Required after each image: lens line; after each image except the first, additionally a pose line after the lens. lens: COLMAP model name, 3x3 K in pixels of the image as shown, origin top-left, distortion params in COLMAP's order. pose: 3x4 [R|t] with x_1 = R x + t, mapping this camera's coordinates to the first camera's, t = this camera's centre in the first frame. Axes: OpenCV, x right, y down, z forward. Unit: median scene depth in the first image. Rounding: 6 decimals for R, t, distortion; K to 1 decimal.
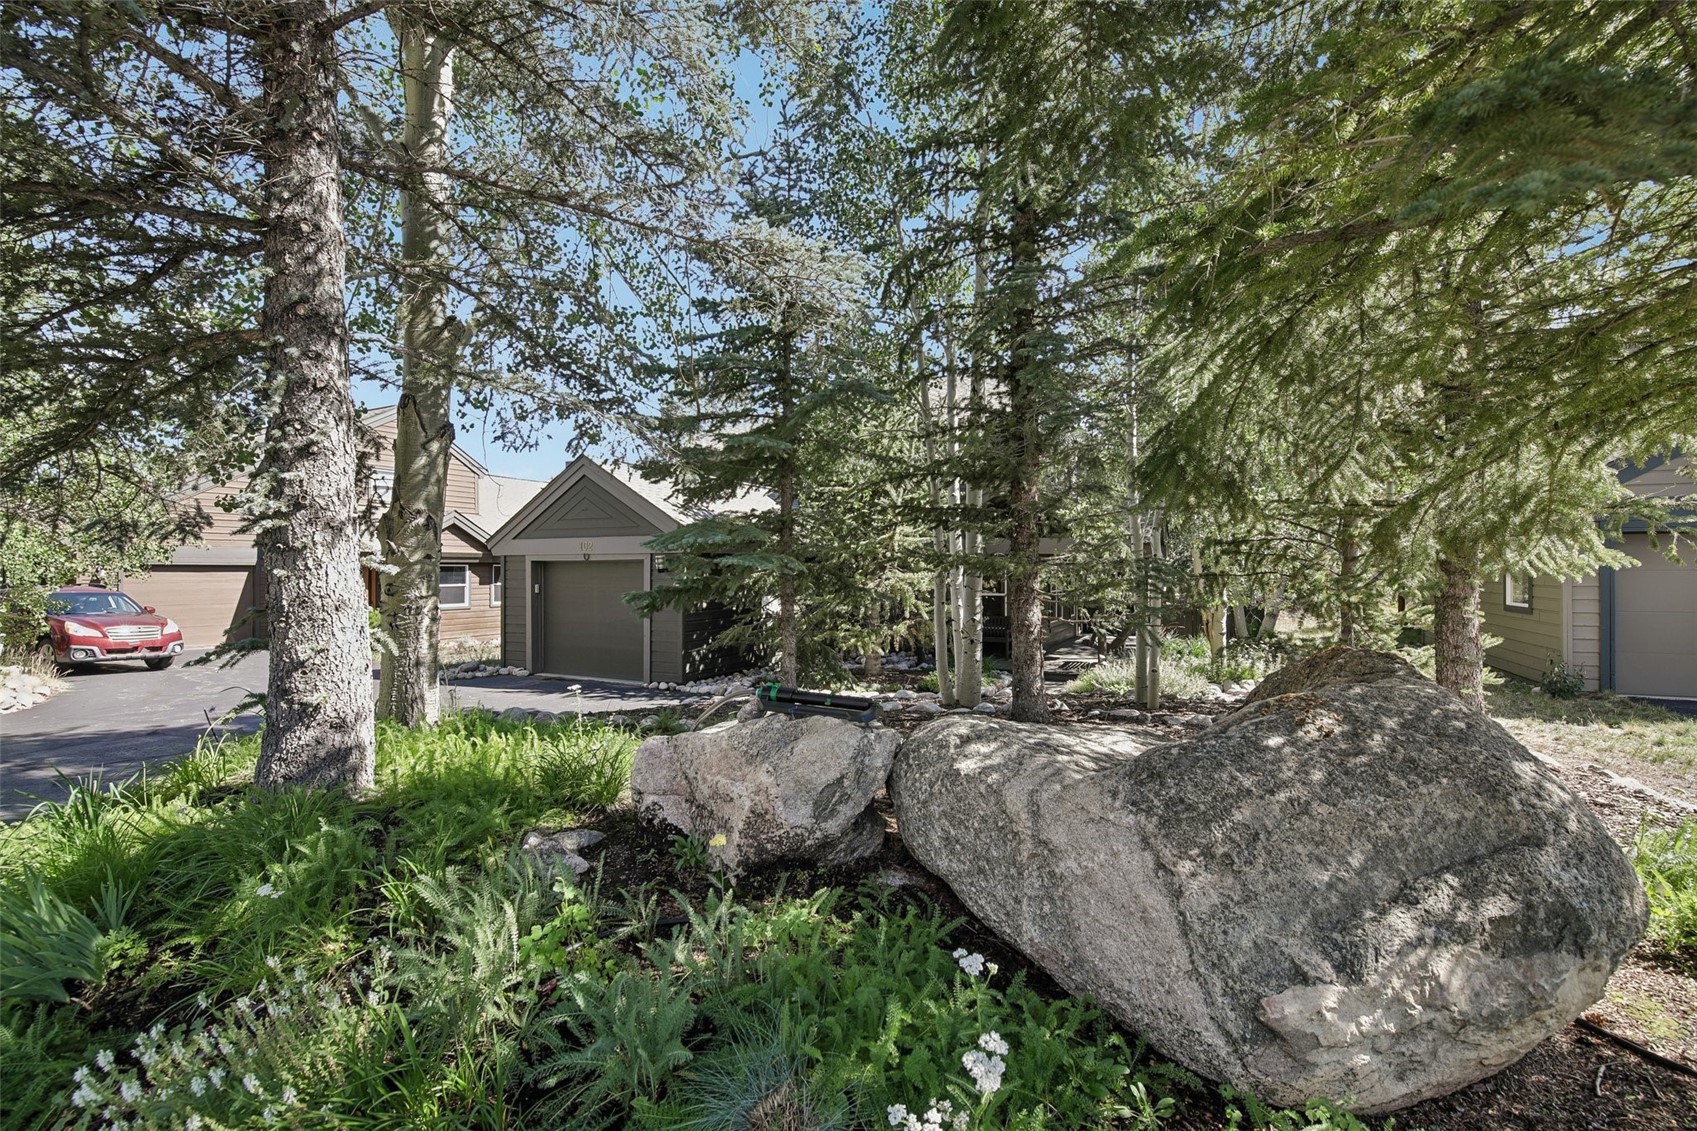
lens RADIAL K [[735.8, 0, 839.5], [0, 735.8, 563.7], [0, 0, 1]] dist [-0.006818, -0.006906]
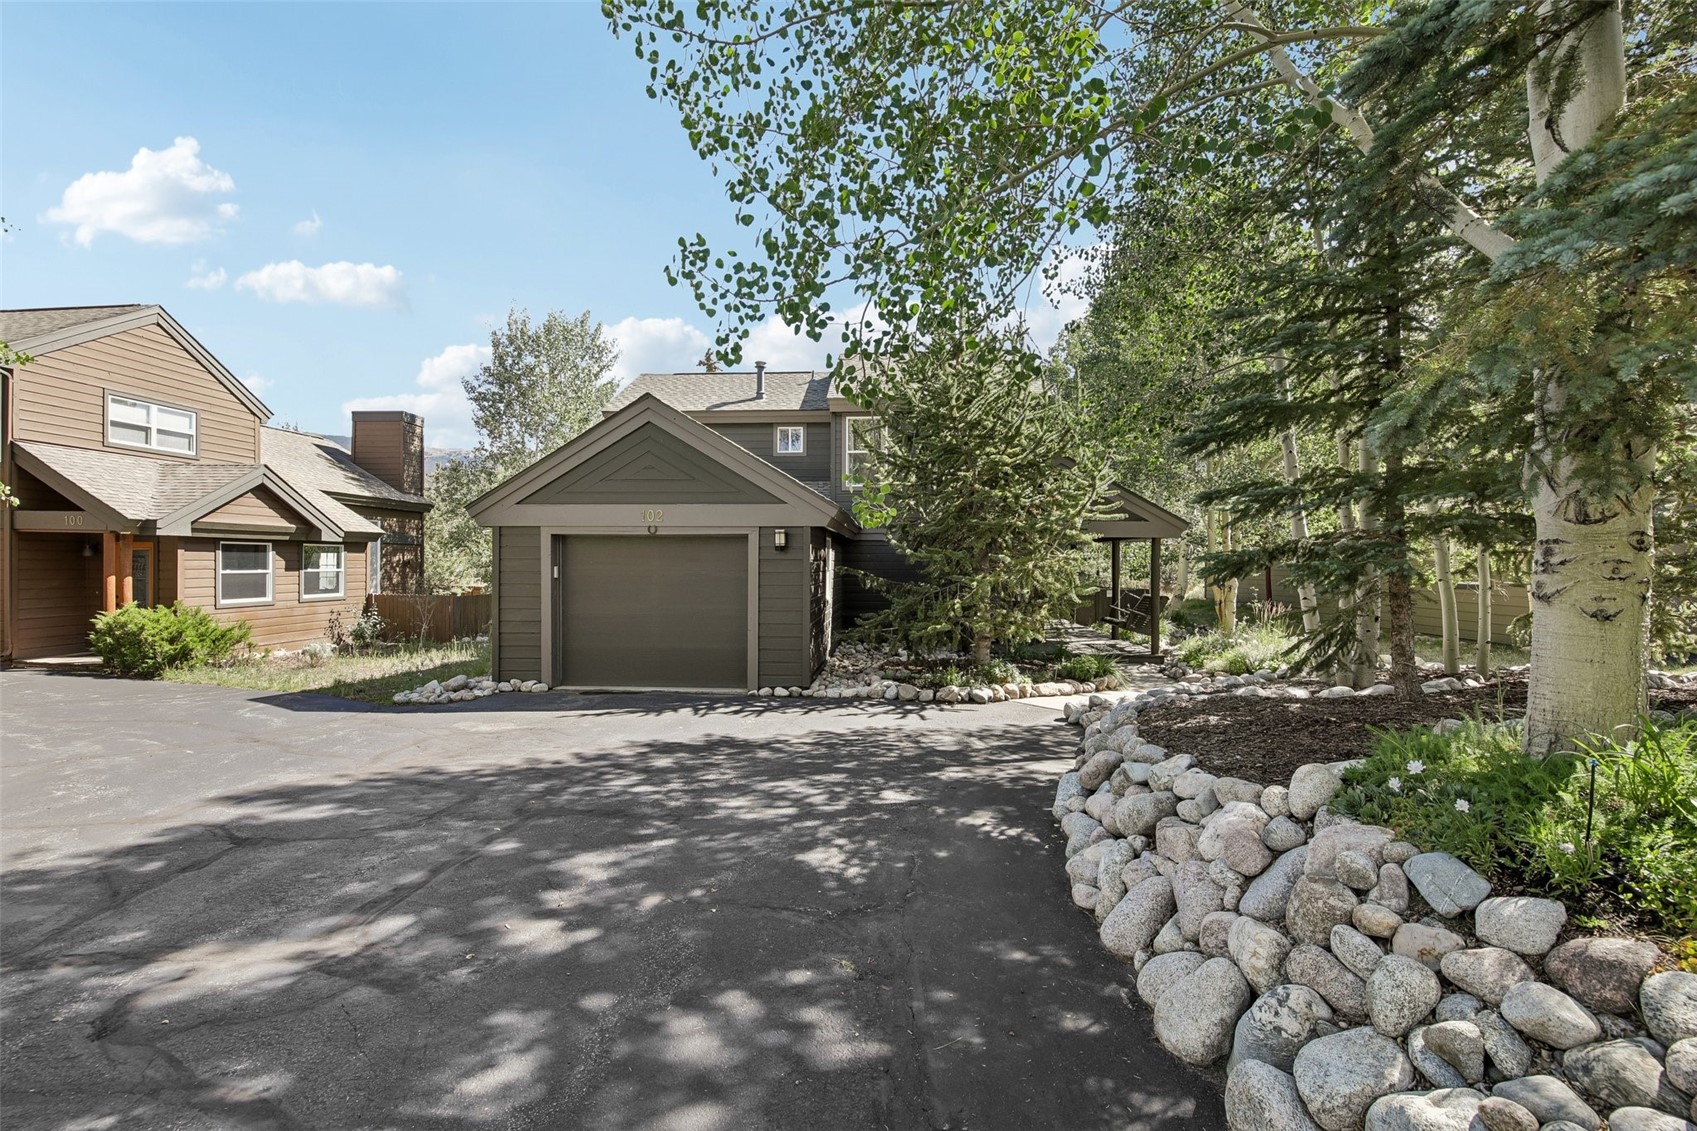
lens RADIAL K [[735.8, 0, 840.3], [0, 735.8, 565.6], [0, 0, 1]] dist [-0.006818, -0.006906]
pose [[0.921080, 0.003199, 0.389359, -0.287648], [-0.008840, 0.999880, 0.012698, 0.010079], [-0.389272, -0.015138, 0.920999, 0.138693]]
